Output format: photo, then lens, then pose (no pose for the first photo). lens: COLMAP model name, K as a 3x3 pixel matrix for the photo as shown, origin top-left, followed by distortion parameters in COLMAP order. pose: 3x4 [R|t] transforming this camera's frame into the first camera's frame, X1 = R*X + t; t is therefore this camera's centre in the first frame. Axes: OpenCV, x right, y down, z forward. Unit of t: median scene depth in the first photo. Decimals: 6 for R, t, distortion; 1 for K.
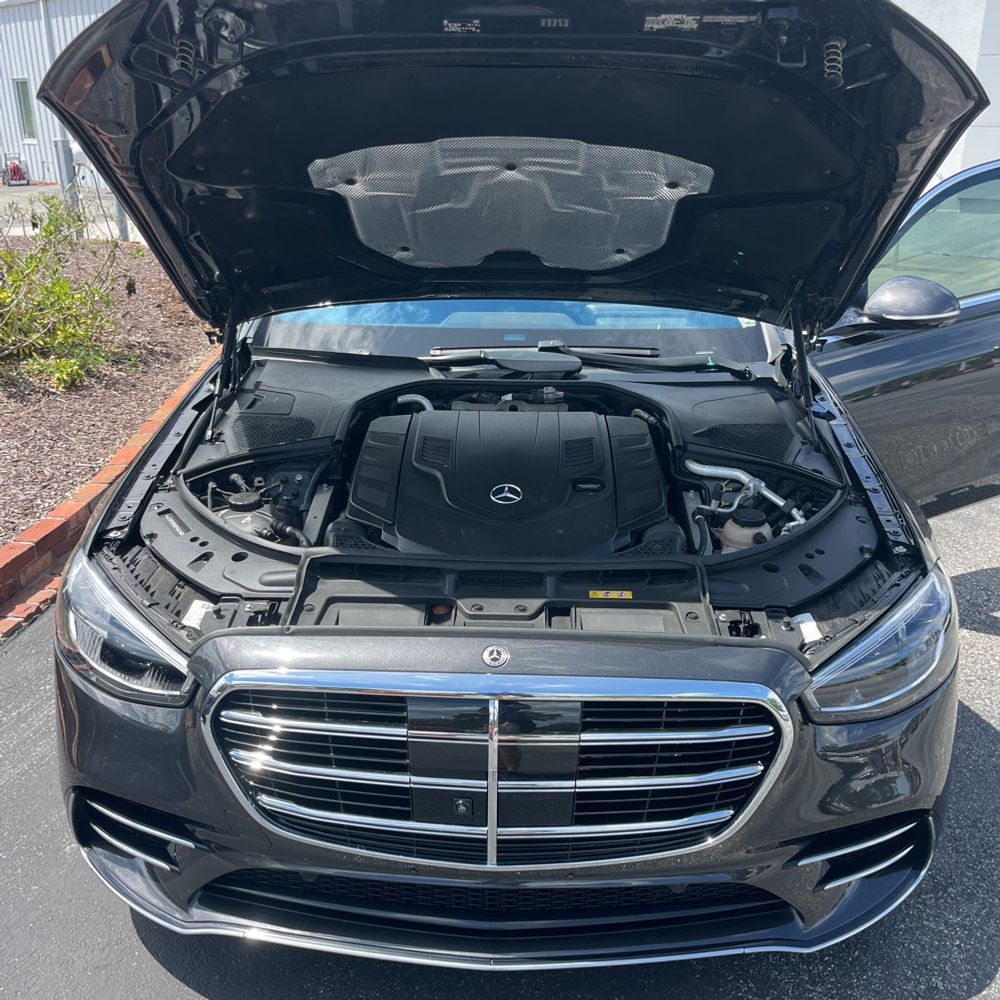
lens RADIAL K [[1023.5, 0, 500.0], [0, 1023.5, 500.0], [0, 0, 1]] dist [0.044353, -0.034186]
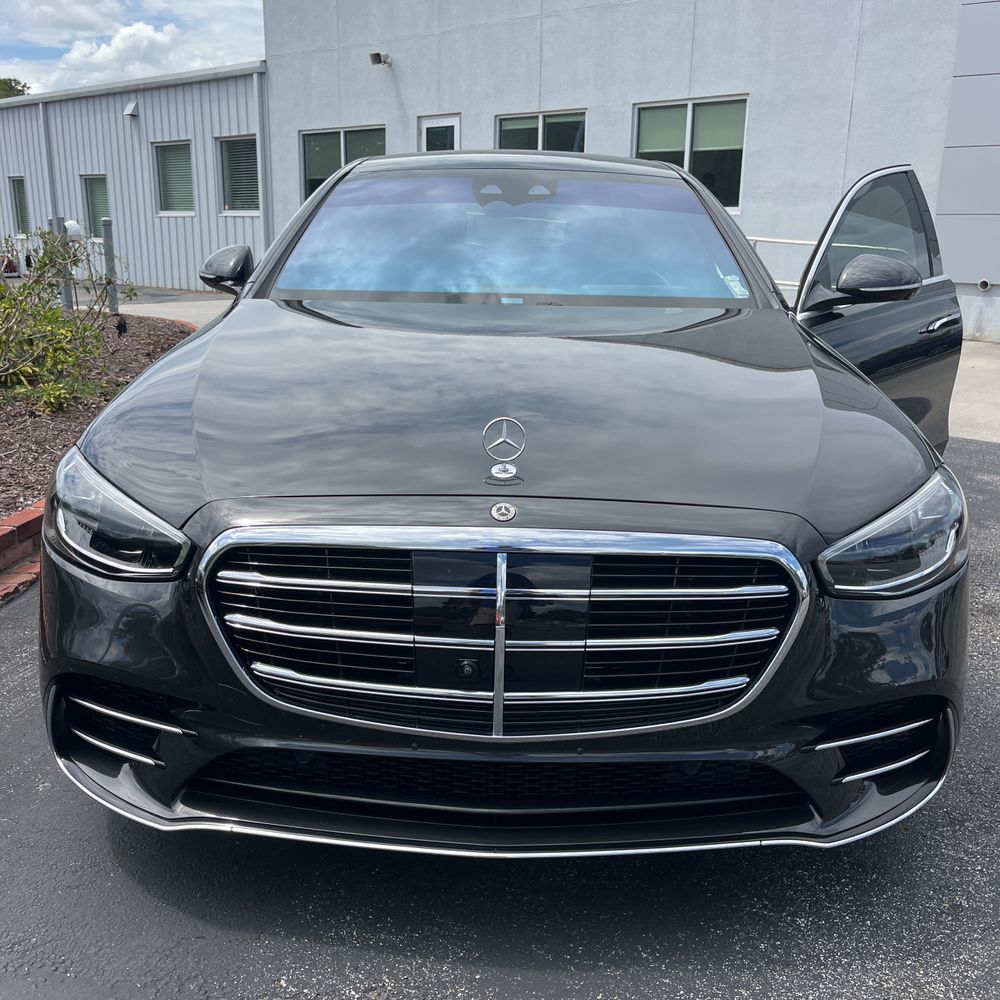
lens RADIAL K [[1023.5, 0, 500.0], [0, 1023.5, 500.0], [0, 0, 1]] dist [0.044353, -0.034186]
pose [[0.999731, 0.009851, 0.021006, -0.025874], [-0.007516, 0.994067, -0.108512, 0.224600], [-0.021950, 0.108325, 0.993873, 0.029100]]
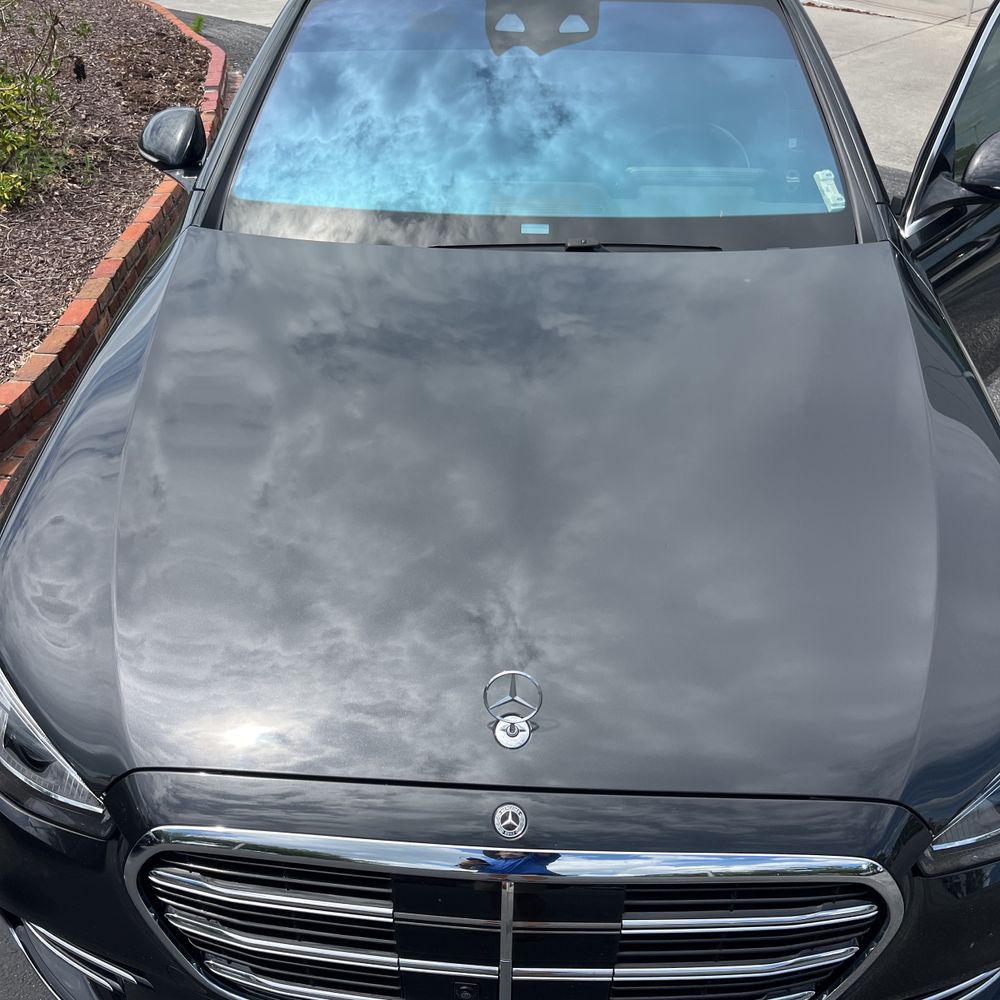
lens RADIAL K [[1023.5, 0, 500.0], [0, 1023.5, 500.0], [0, 0, 1]] dist [0.044353, -0.034186]
pose [[0.999921, 0.009146, -0.008612, -0.007195], [-0.006814, 0.970800, 0.239792, -0.228628], [0.010553, -0.239714, 0.970786, 0.304732]]
